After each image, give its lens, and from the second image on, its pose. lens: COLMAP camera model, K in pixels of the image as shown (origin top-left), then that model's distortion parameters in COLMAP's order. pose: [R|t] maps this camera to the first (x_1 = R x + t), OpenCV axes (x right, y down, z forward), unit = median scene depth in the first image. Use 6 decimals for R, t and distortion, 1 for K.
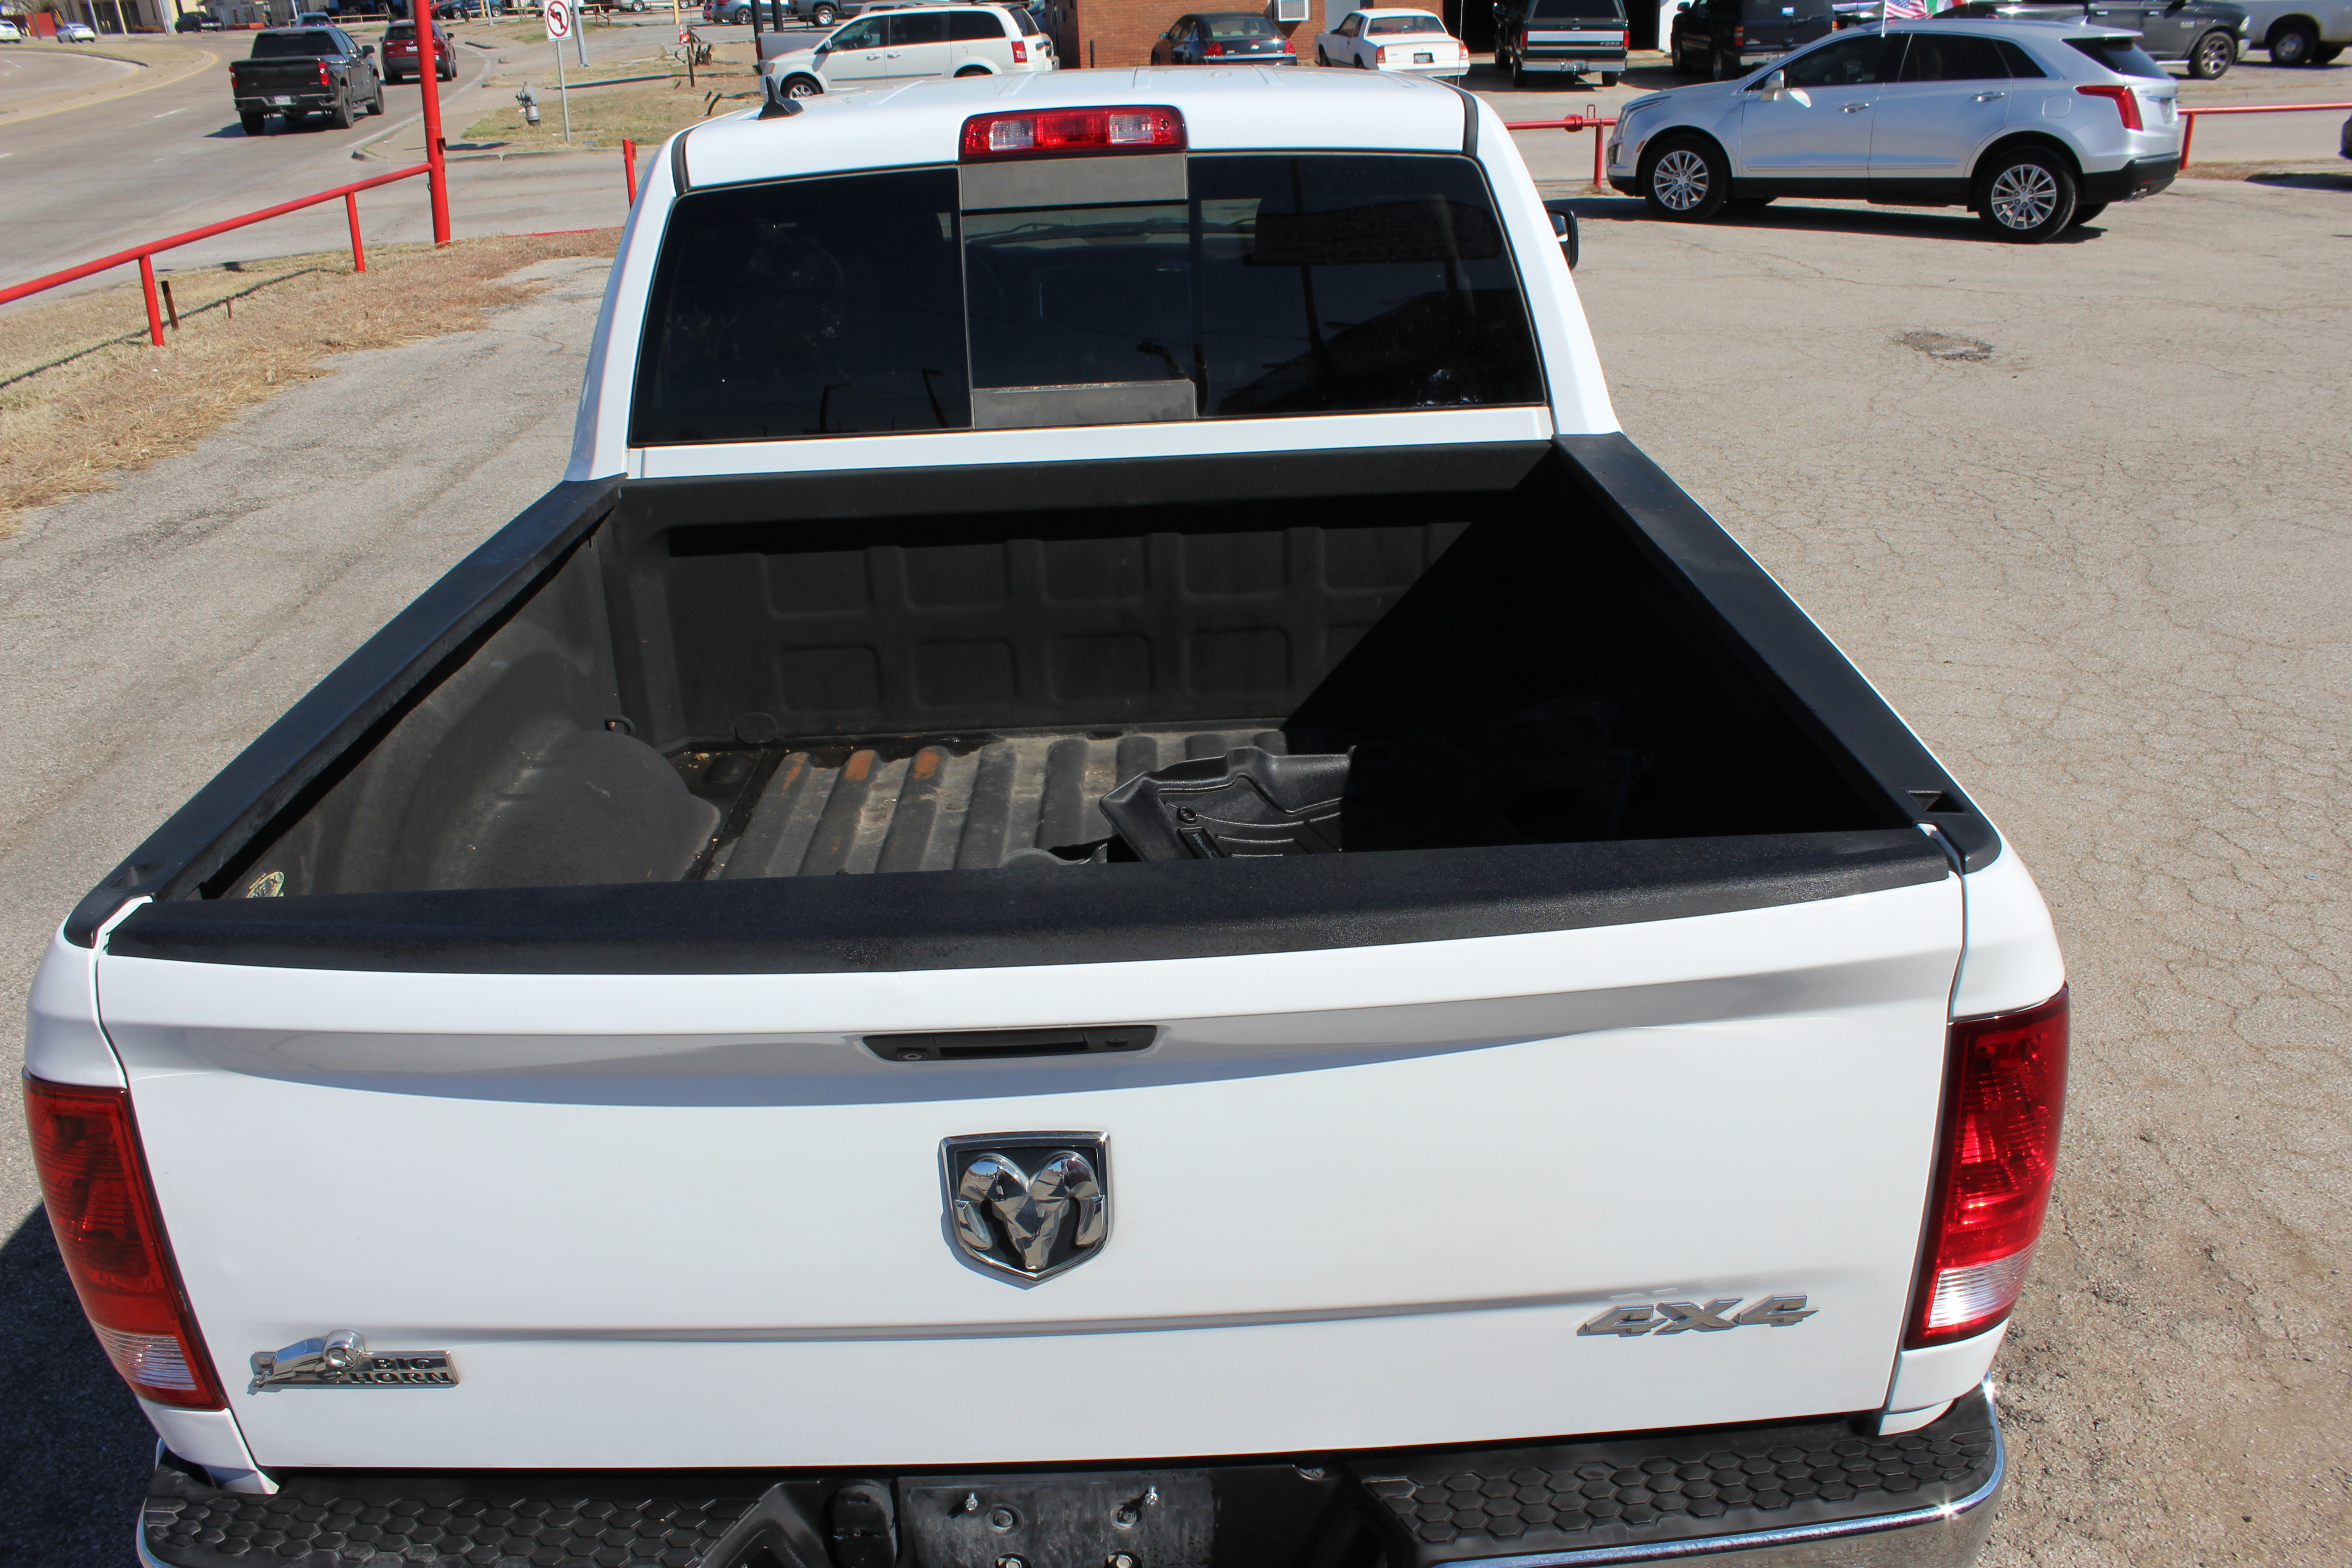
lens RADIAL K [[1946.0, 0, 1175.2], [0, 1946.0, 822.9], [0, 0, 1]] dist [-0.160962, 0.145026]
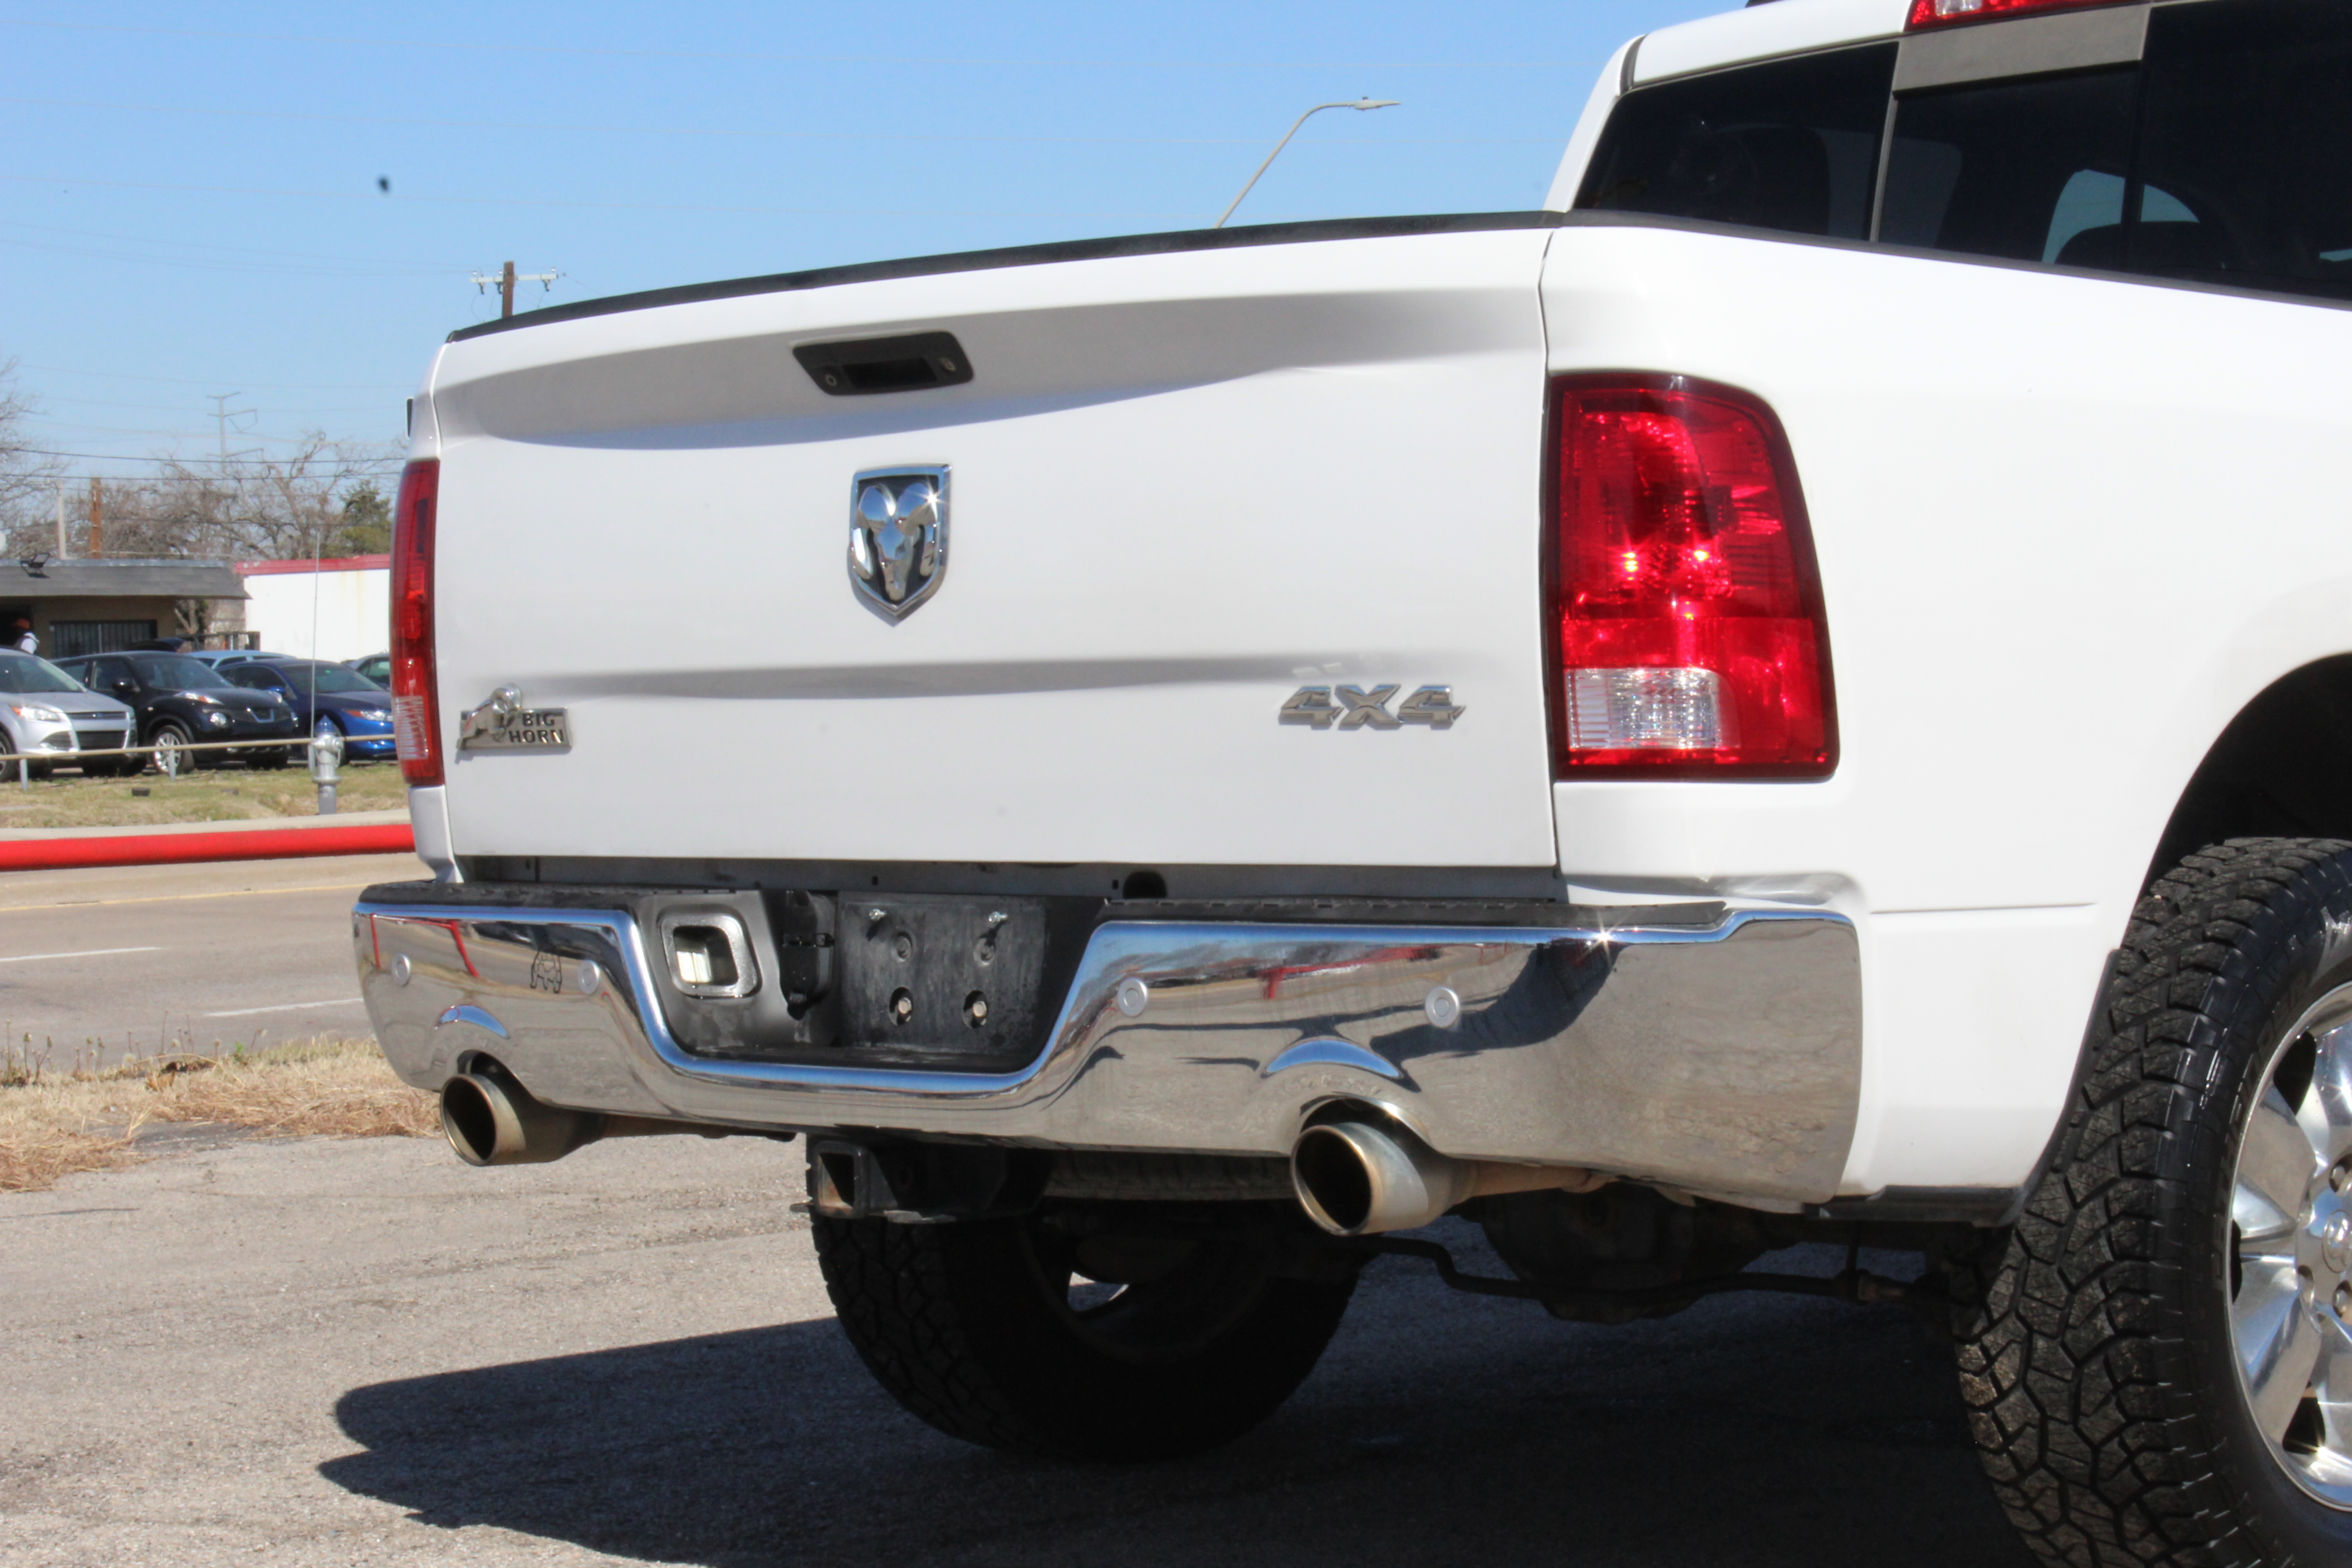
lens RADIAL K [[4990.8, 0, 1176.0], [0, 4990.8, 784.0], [0, 0, 1]] dist [0.009406, 0.361423]
pose [[0.712535, 0.039873, -0.700503, 0.343926], [-0.300046, 0.919805, -0.252844, 0.166820], [0.634245, 0.390344, 0.667357, -0.133954]]
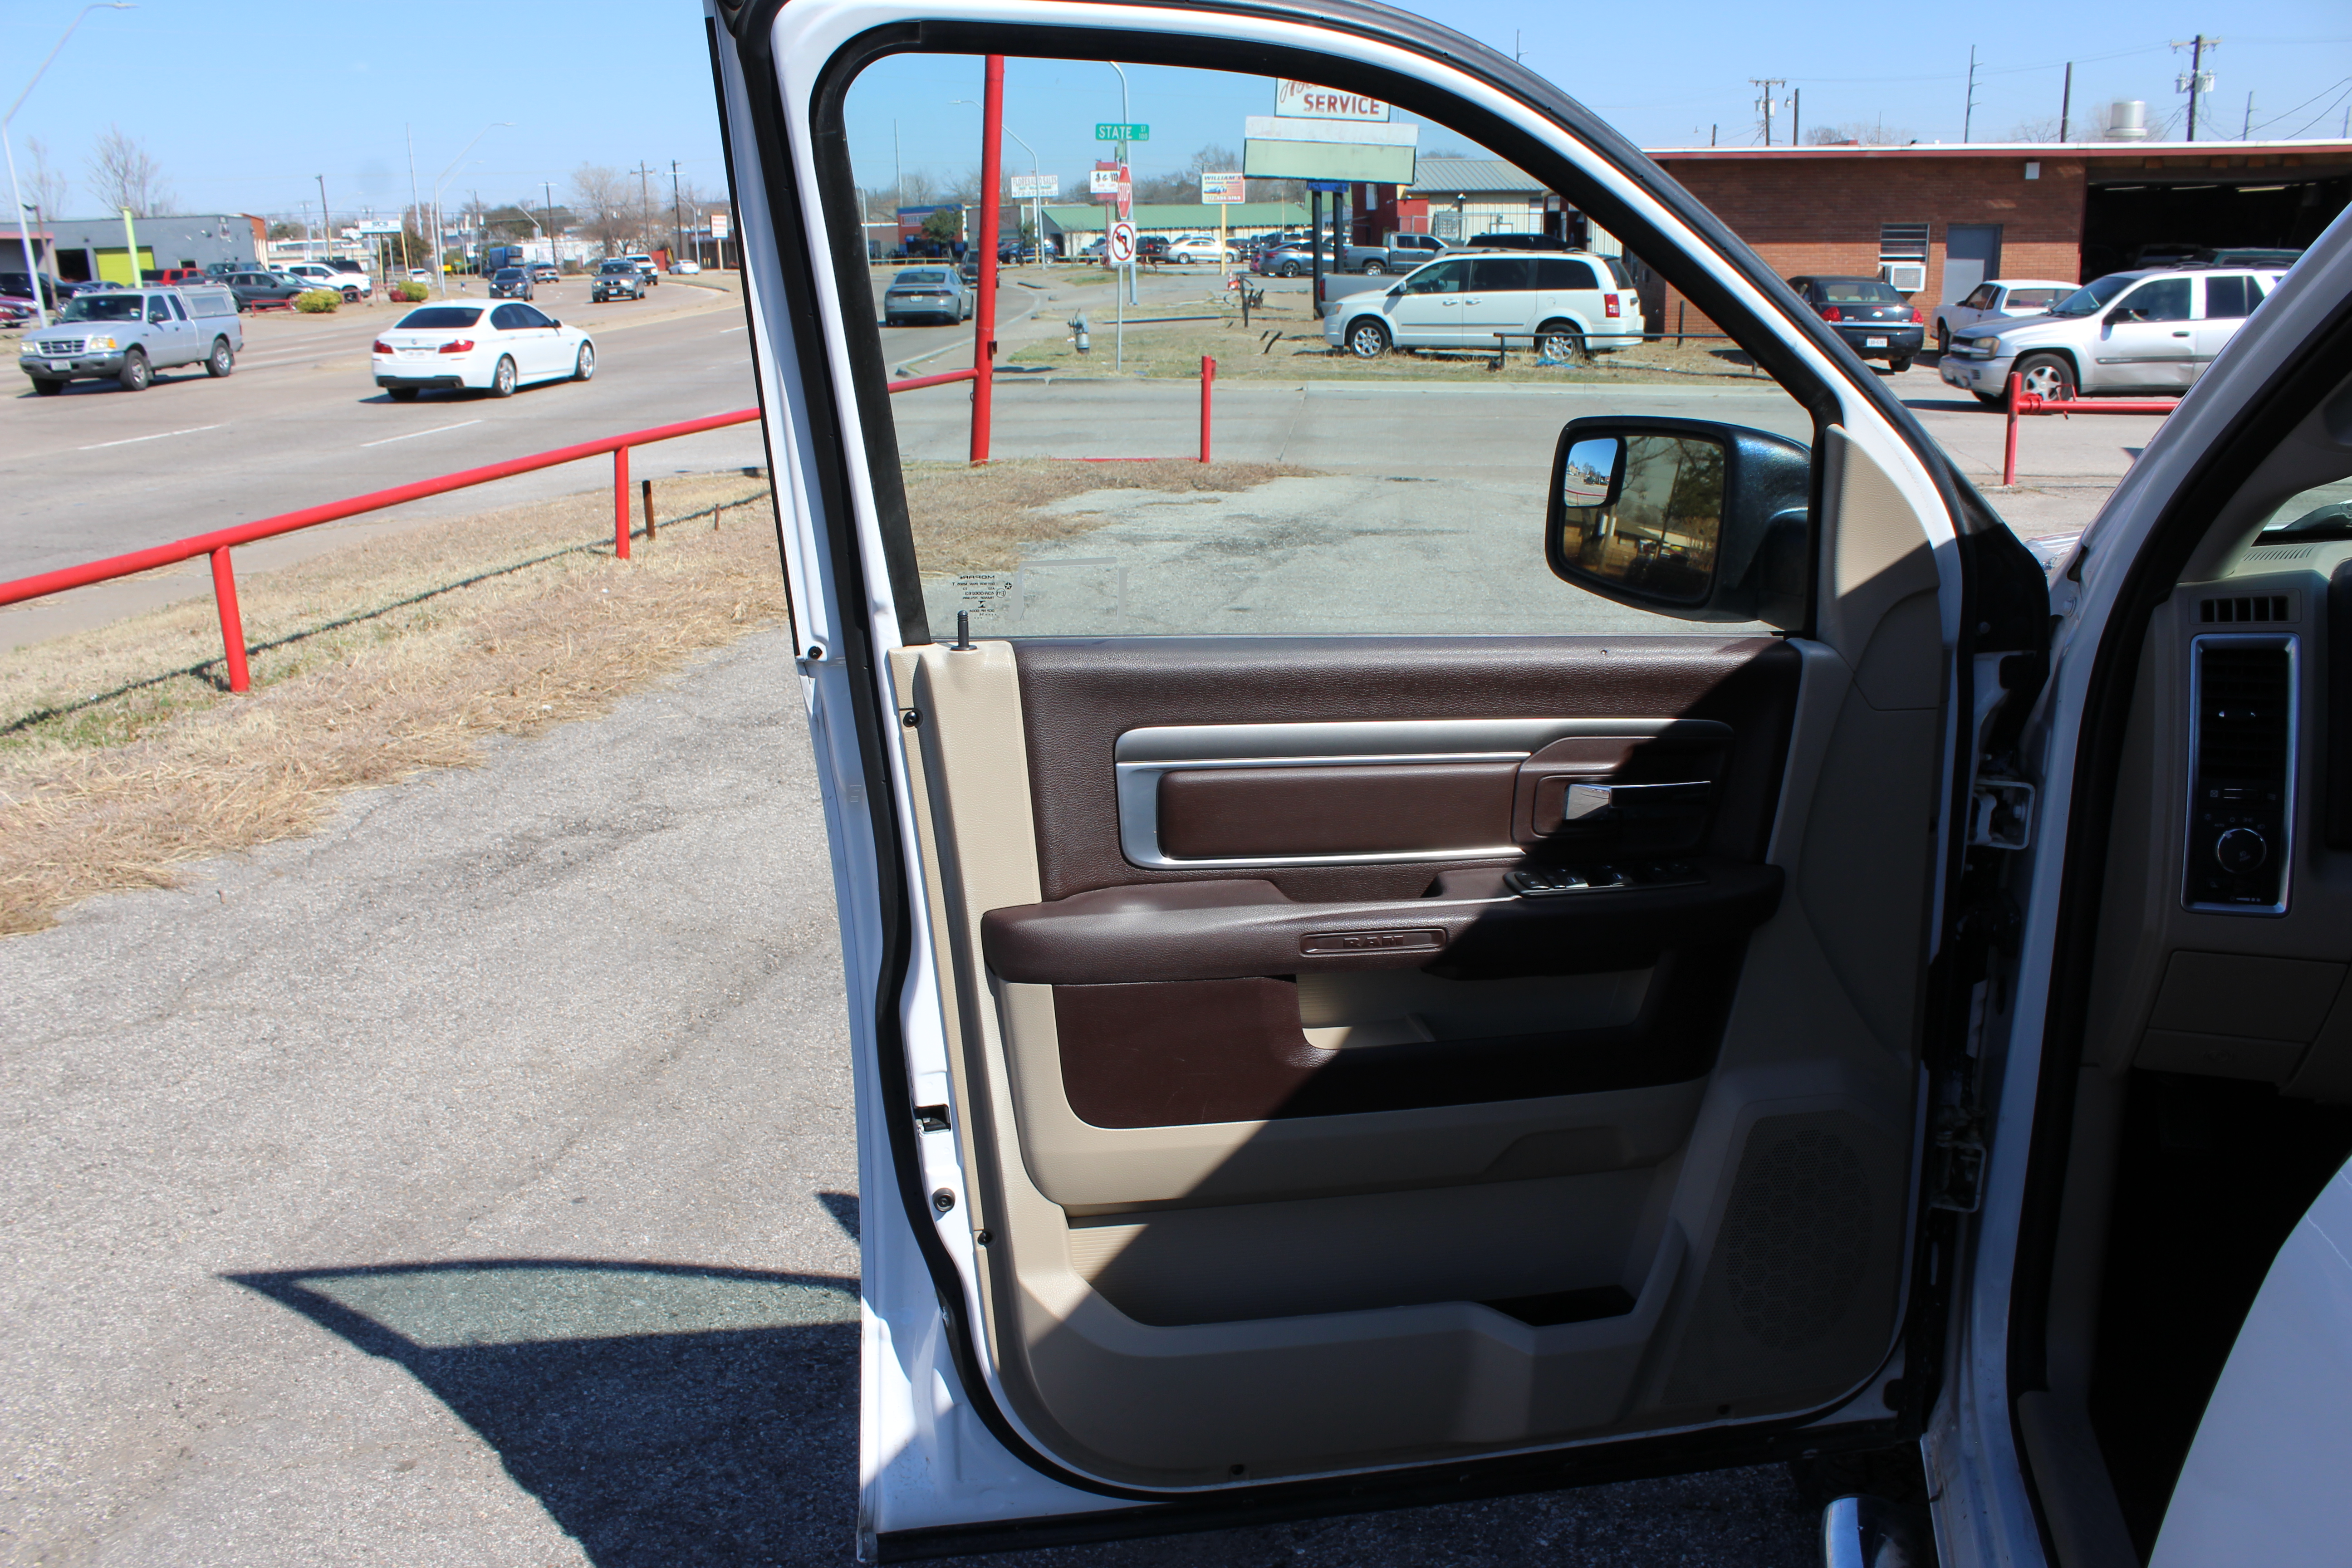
lens RADIAL K [[1946.0, 0, 1175.2], [0, 1946.0, 822.9], [0, 0, 1]] dist [-0.160962, 0.145026]
pose [[0.966953, 0.095302, -0.236472, -0.134433], [-0.125471, 0.985296, -0.115972, -0.094431], [0.221942, 0.141810, 0.964692, 0.334794]]
